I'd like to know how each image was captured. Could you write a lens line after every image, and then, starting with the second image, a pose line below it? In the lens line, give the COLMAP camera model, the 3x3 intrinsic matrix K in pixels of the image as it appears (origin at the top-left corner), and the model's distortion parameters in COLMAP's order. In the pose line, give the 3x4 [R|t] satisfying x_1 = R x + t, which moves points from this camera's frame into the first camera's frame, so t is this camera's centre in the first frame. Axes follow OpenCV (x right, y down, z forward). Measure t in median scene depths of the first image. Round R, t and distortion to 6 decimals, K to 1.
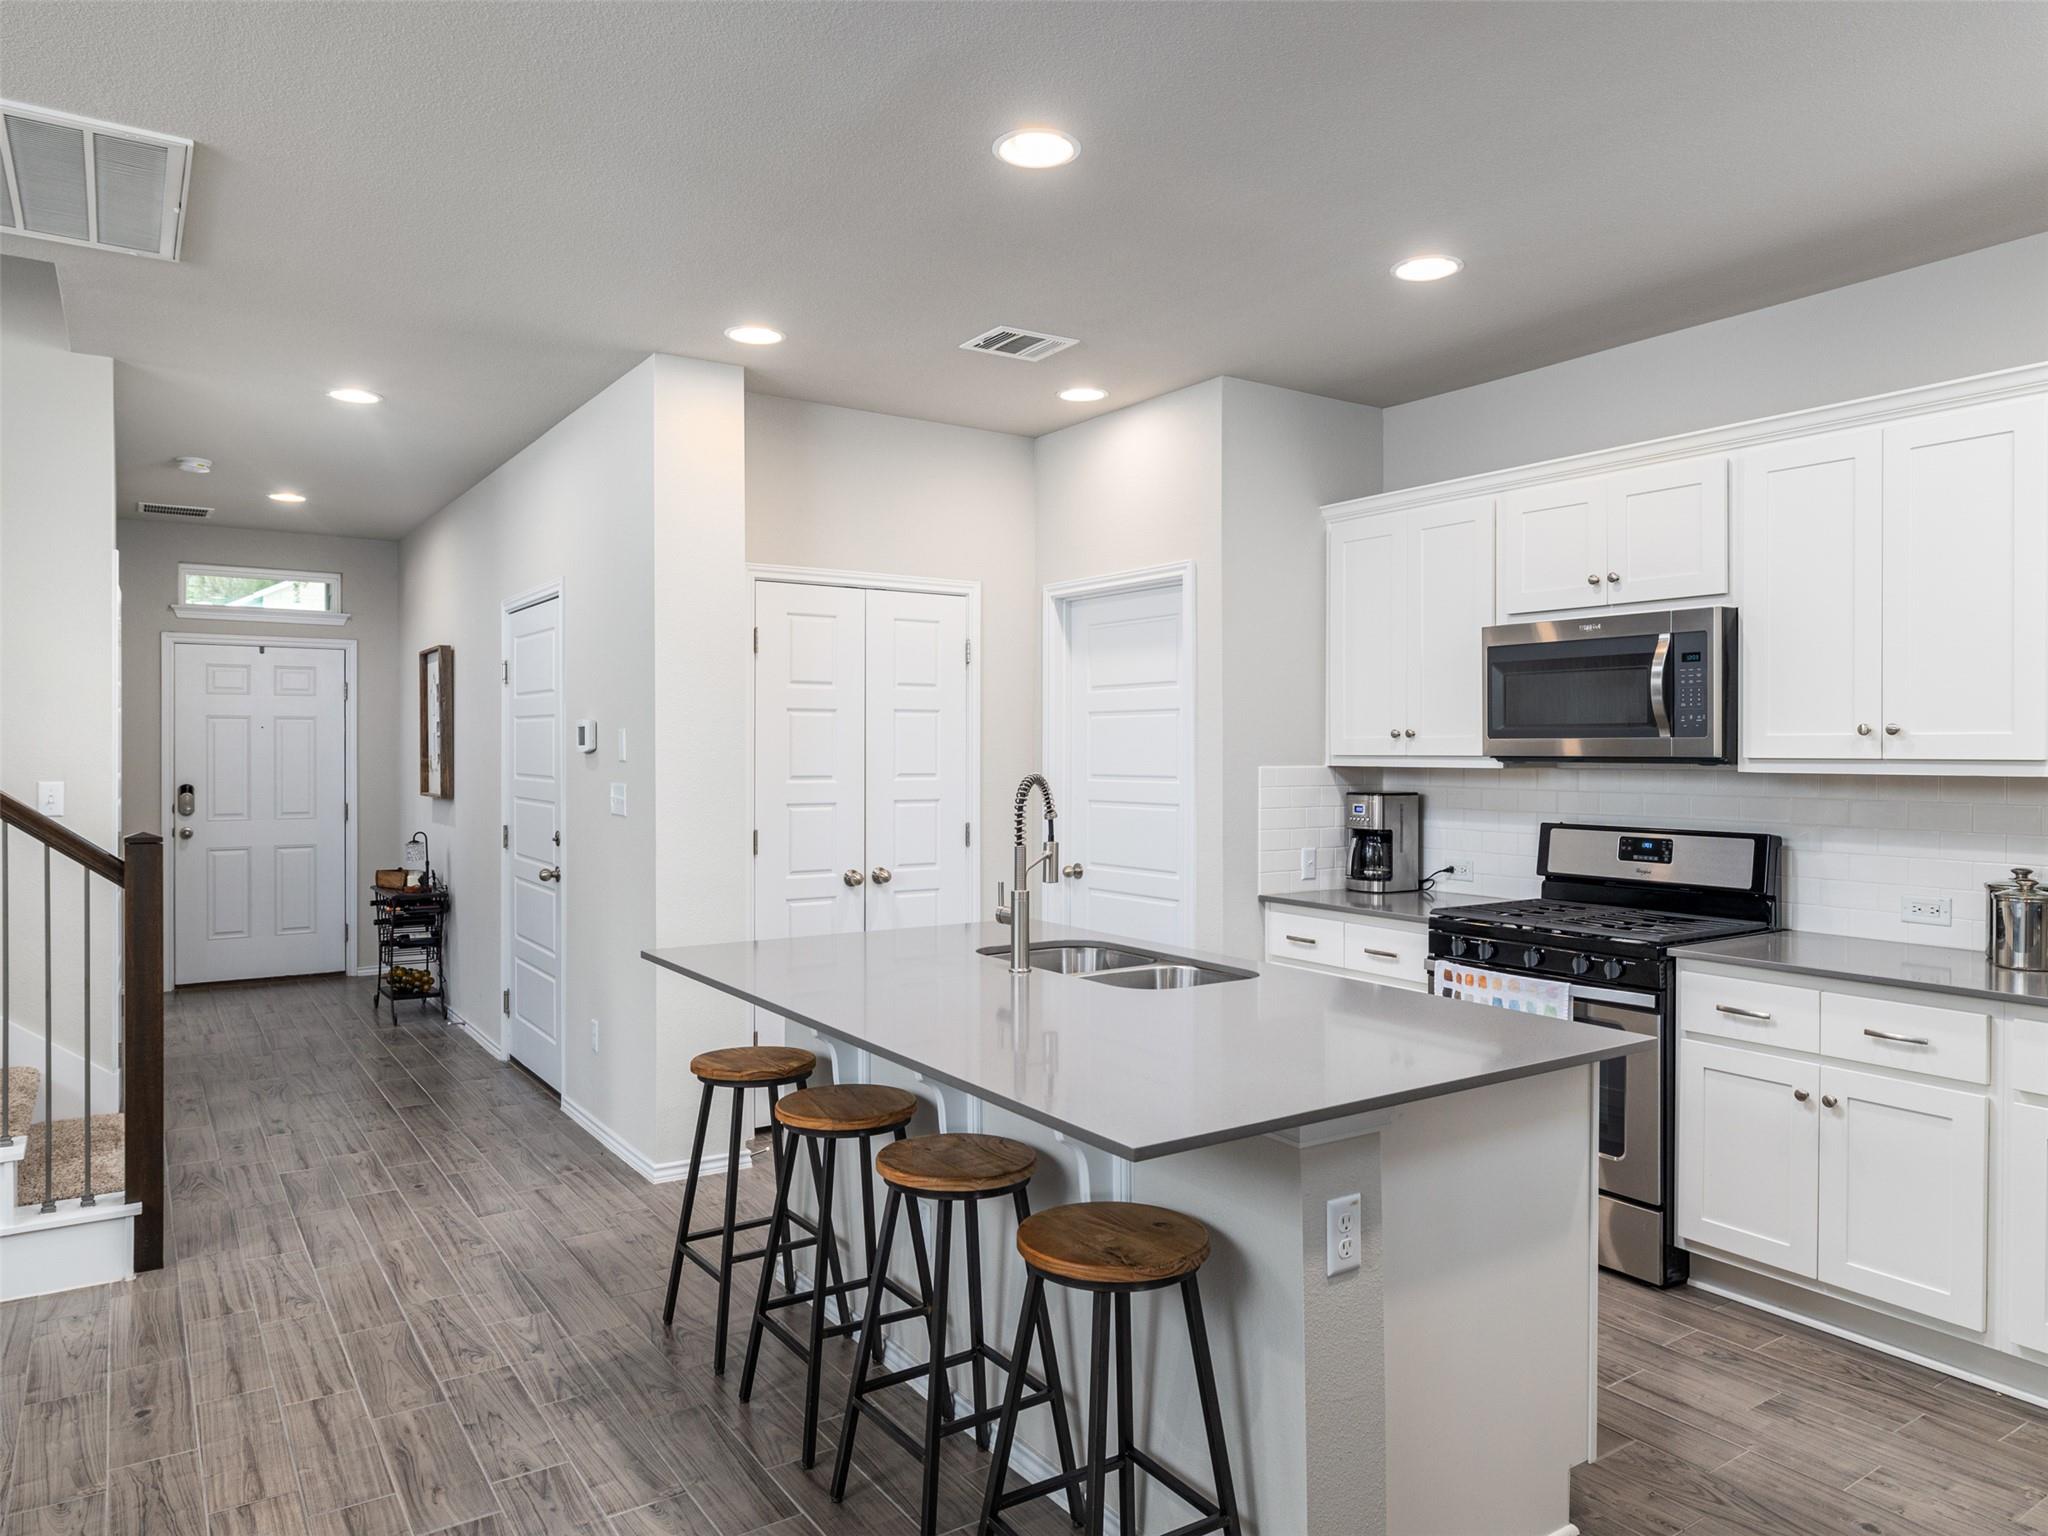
lens RADIAL K [[1340.8, 0, 1031.3], [0, 1340.8, 758.3], [0, 0, 1]] dist [-0.009145, 0.001181]
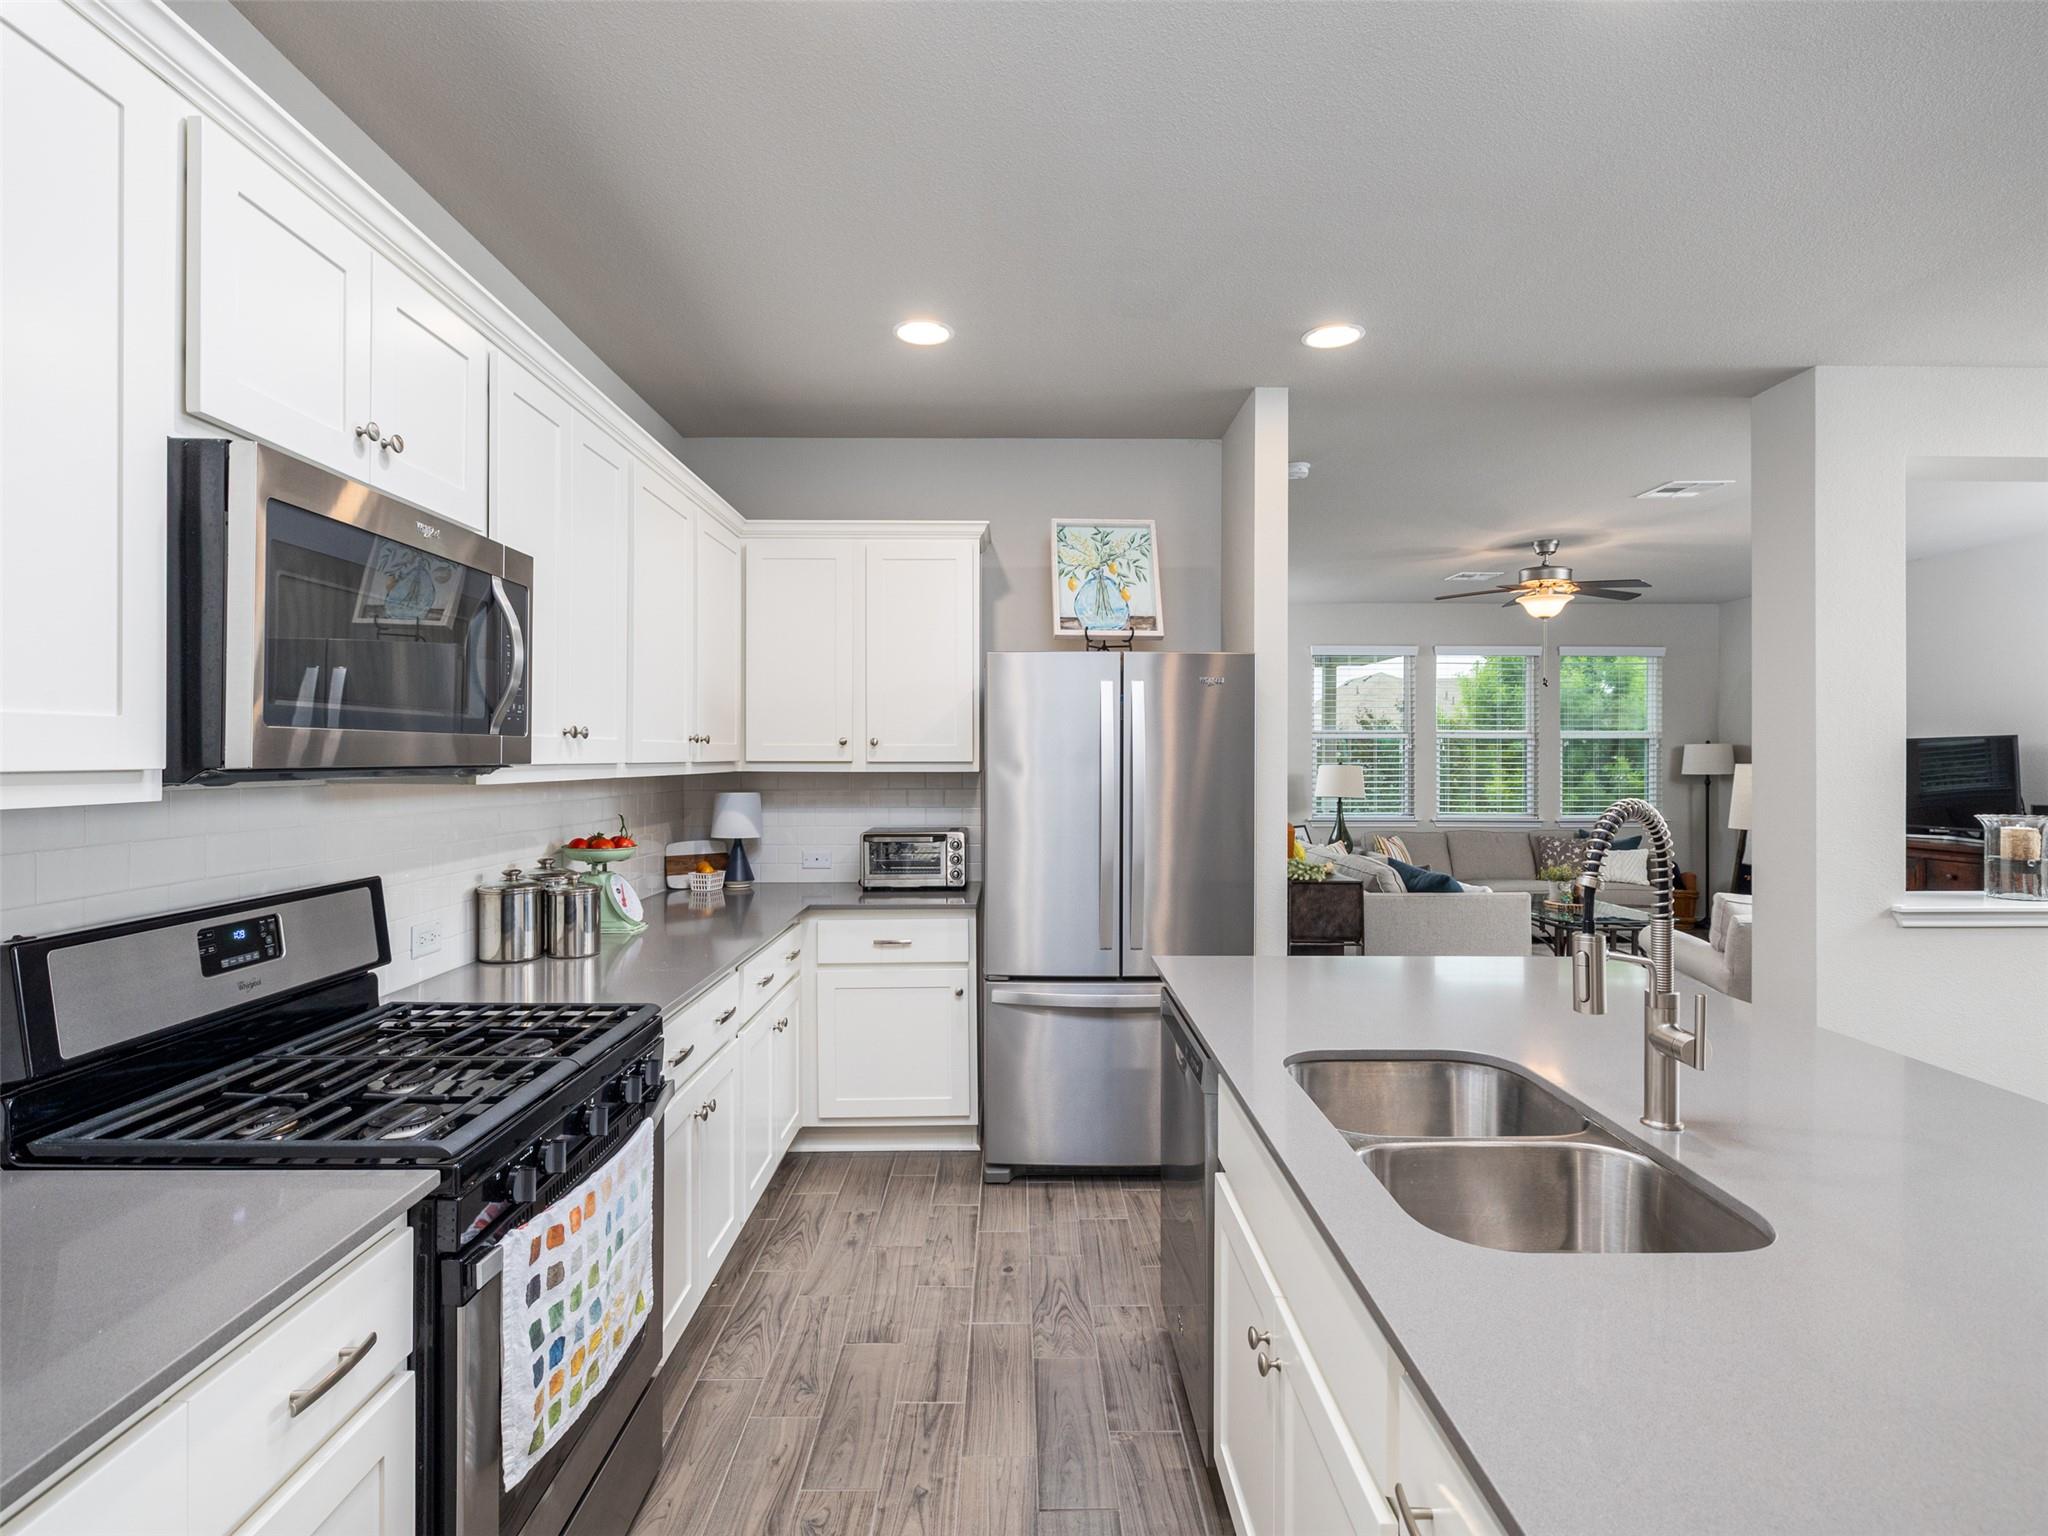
lens RADIAL K [[1031.8, 0, 1023.3], [0, 1031.8, 759.9], [0, 0, 1]] dist [-0.005230, 0.000835]
pose [[-0.831191, -0.005490, 0.555961, -0.019924], [-0.000634, 0.999960, 0.008927, -0.007659], [-0.555987, 0.007068, -0.831161, 1.182179]]
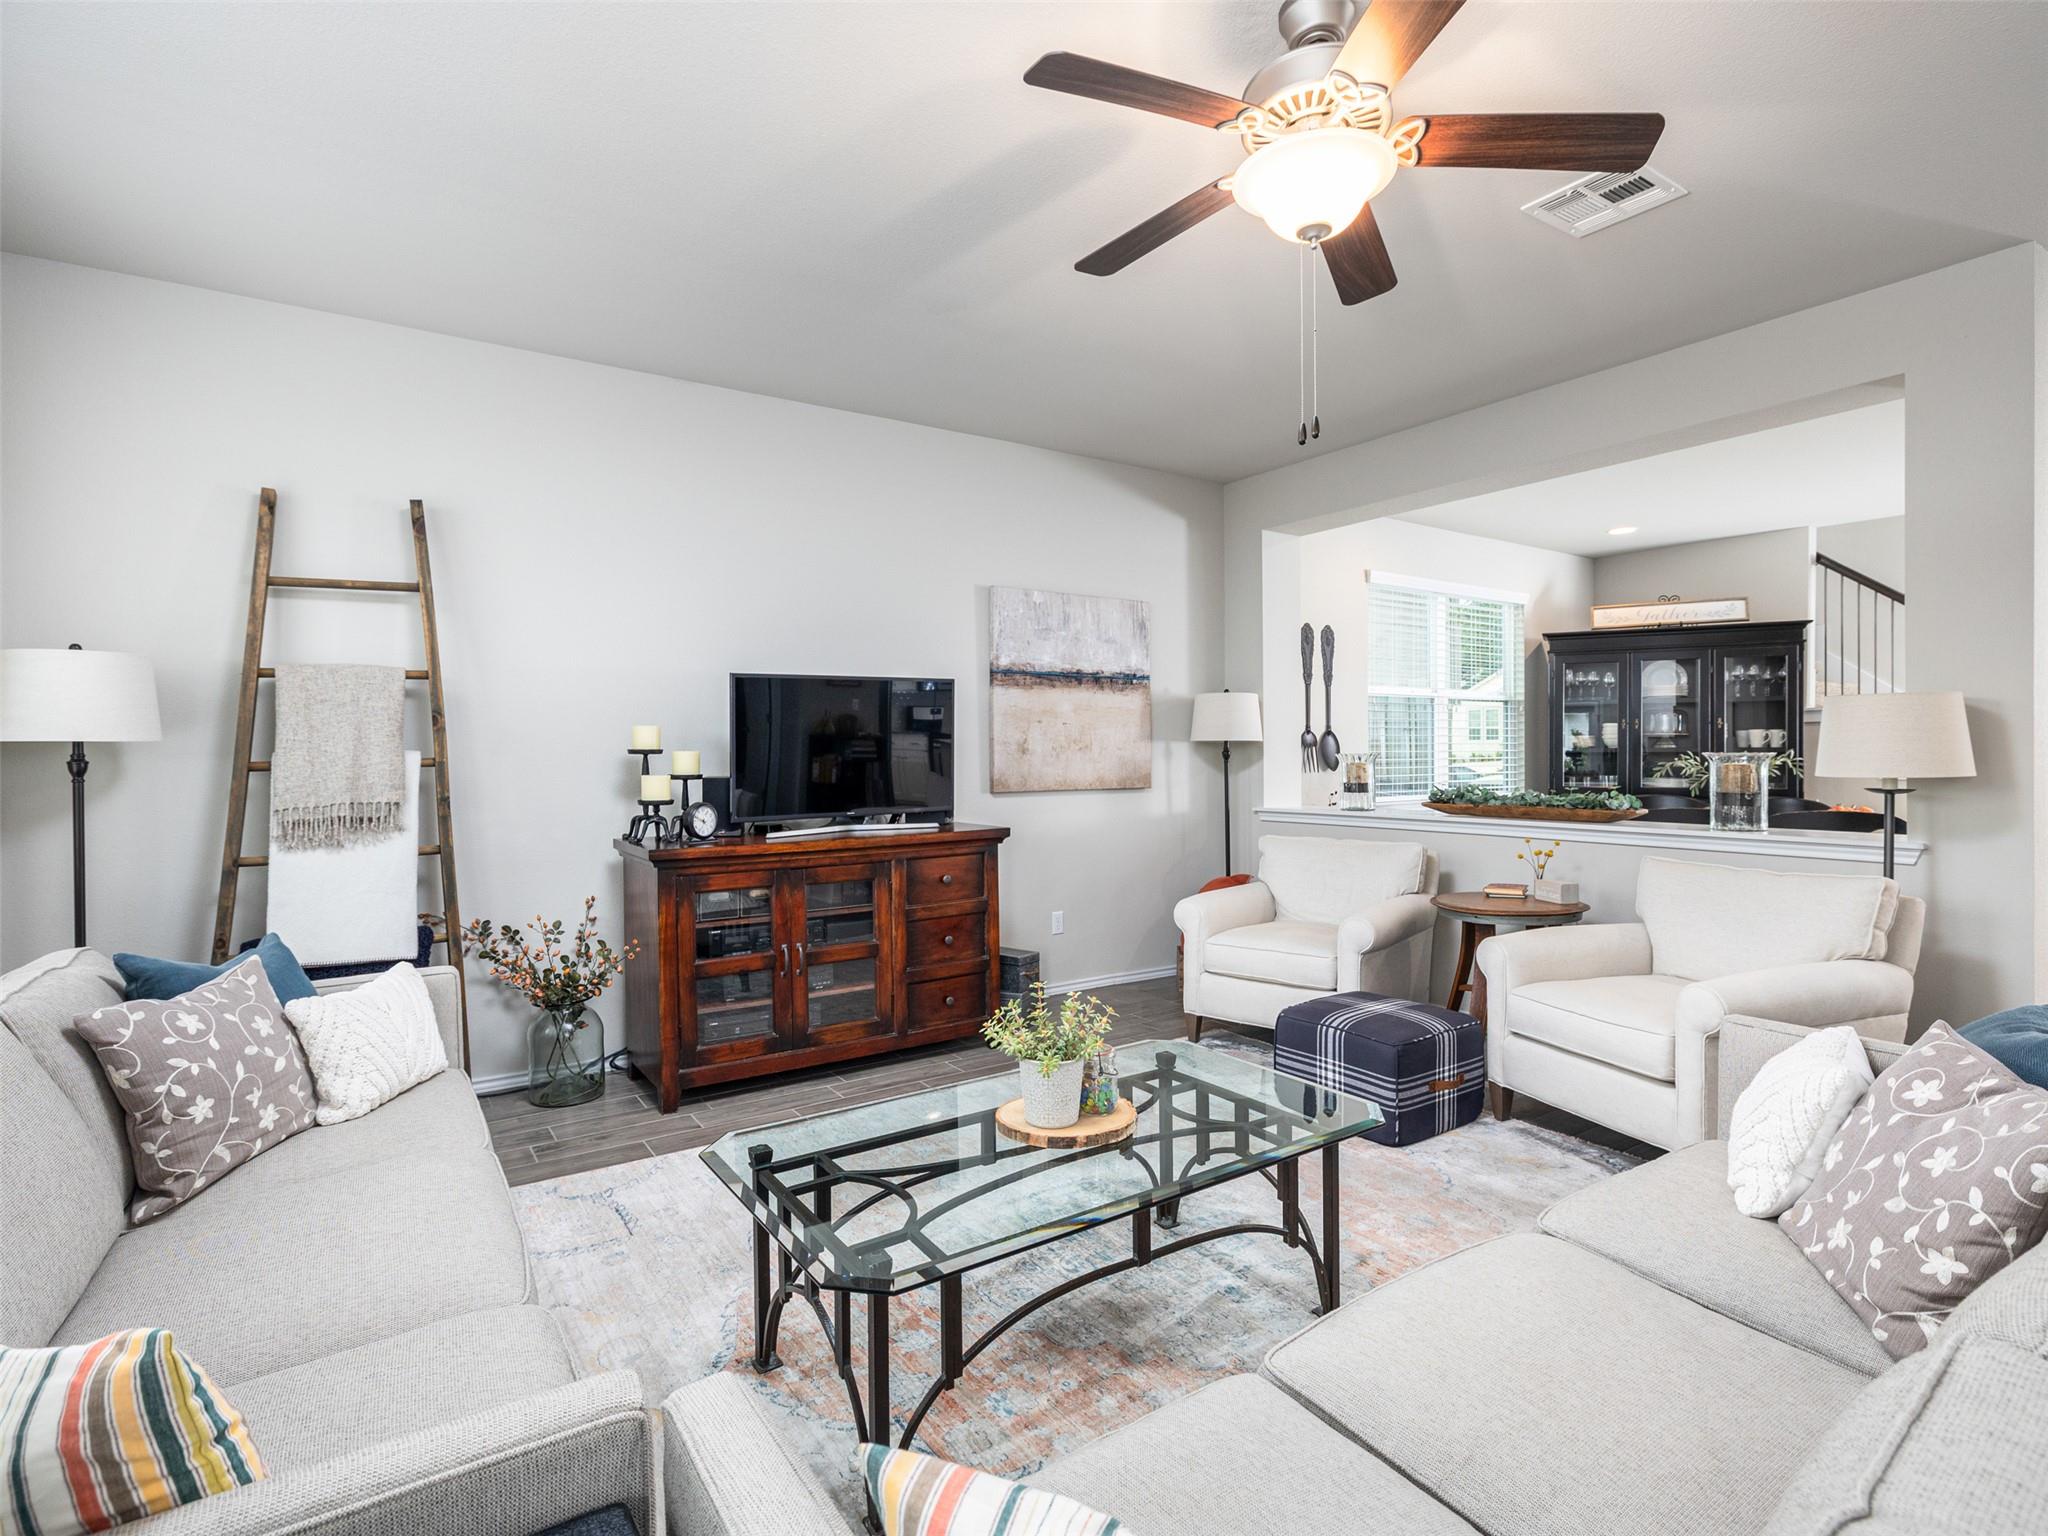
lens RADIAL K [[1031.8, 0, 1031.8], [0, 1031.8, 751.9], [0, 0, 1]] dist [-0.005230, 0.000835]
pose [[-0.007897, -0.002440, -0.999966, 0.705953], [-0.000935, 0.999997, -0.002433, 0.047918], [0.999968, 0.000916, -0.007899, -0.680173]]
